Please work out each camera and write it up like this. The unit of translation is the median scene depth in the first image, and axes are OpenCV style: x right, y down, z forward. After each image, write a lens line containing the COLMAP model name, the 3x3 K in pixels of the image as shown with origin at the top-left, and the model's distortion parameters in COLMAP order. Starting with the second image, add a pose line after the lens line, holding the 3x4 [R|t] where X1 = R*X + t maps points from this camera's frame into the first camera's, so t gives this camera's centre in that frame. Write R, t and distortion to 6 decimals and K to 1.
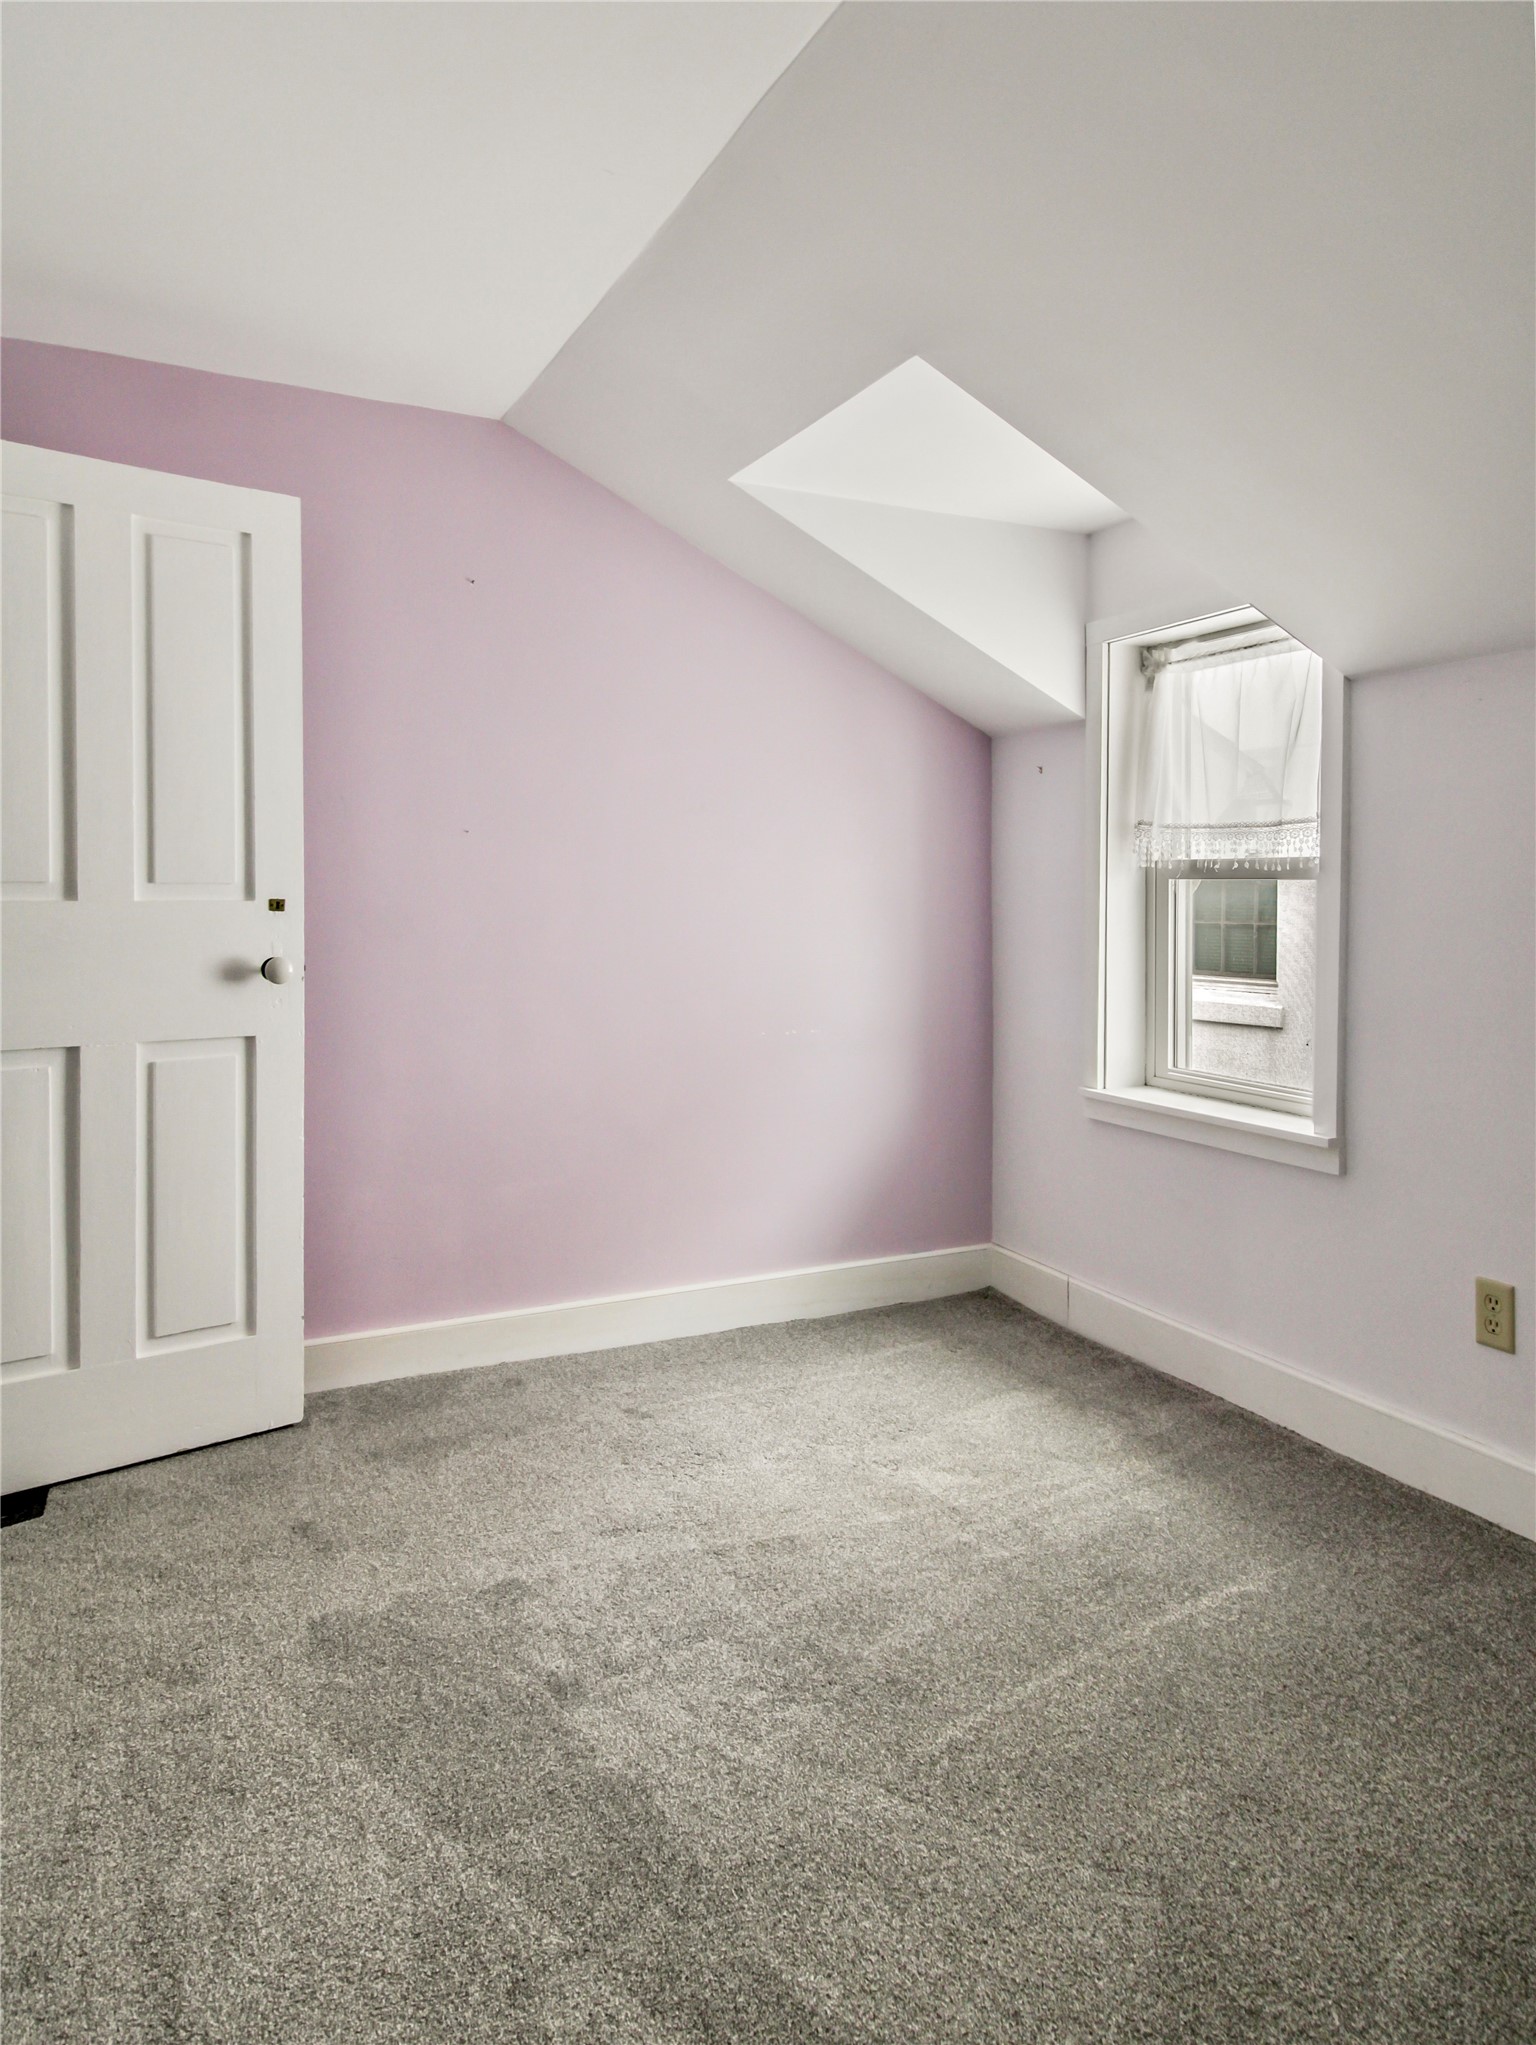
lens RADIAL K [[1339.0, 0, 768.0], [0, 1339.0, 1022.5], [0, 0, 1]] dist [0.006545, -0.016148]
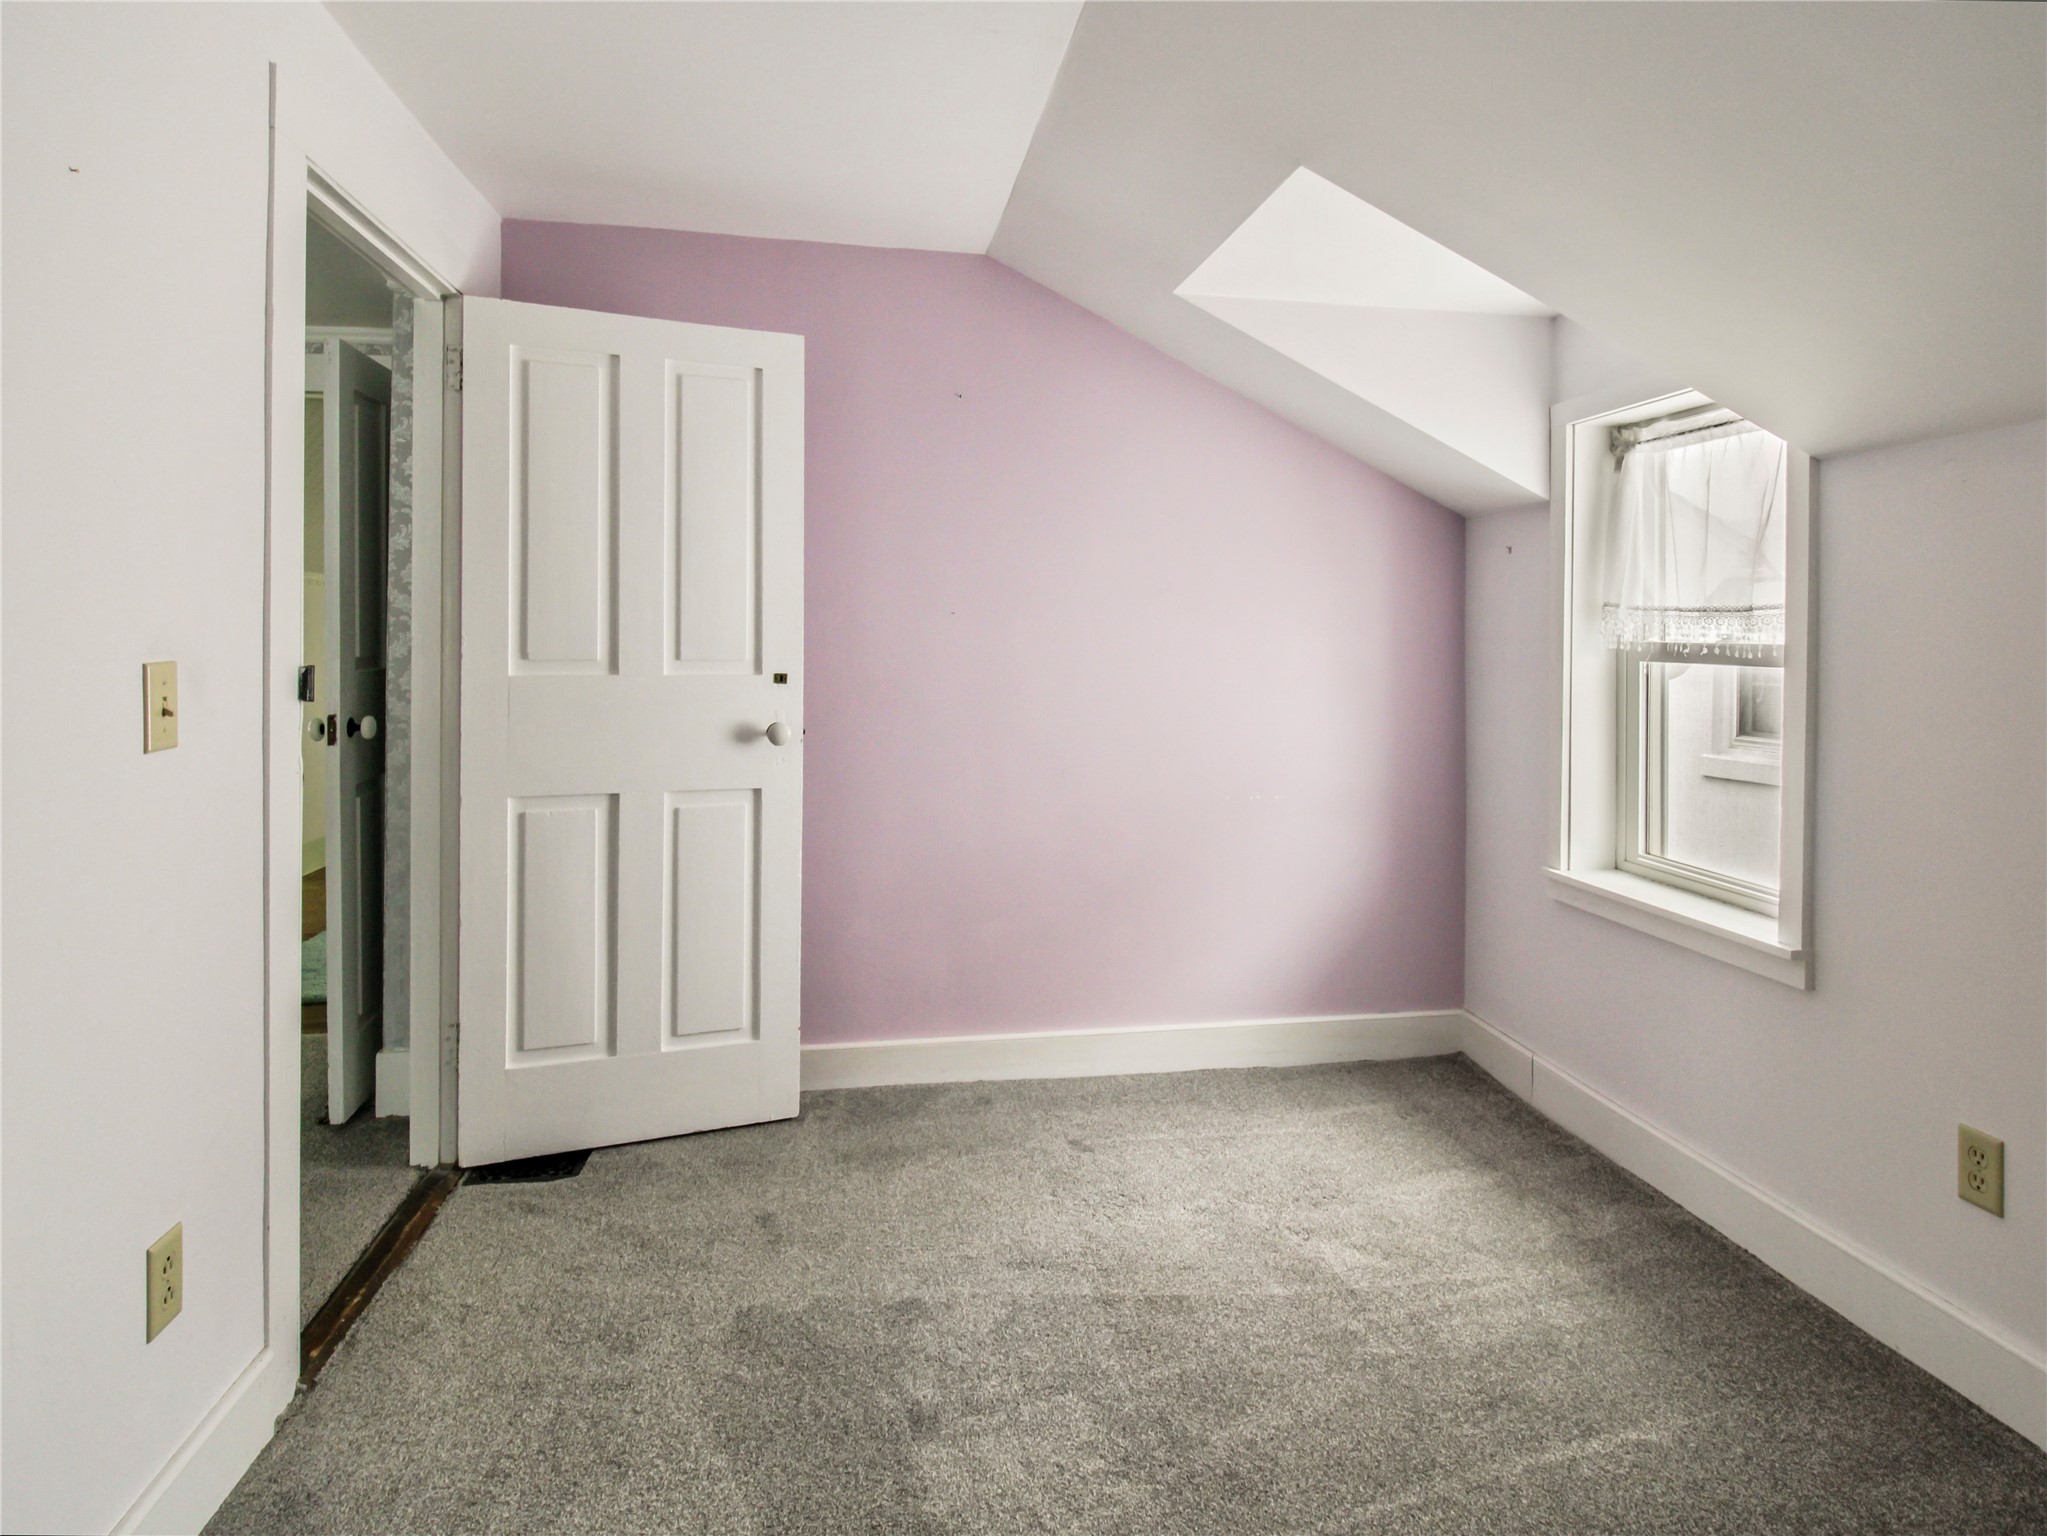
lens RADIAL K [[1160.9, 0, 1027.3], [0, 1160.9, 720.0], [0, 0, 1]] dist [-0.000073, -0.012225]
pose [[0.960752, 0.027394, -0.276054, 0.128826], [-0.034555, 0.999180, -0.021110, -0.038053], [0.275249, 0.029820, 0.960910, 0.080586]]
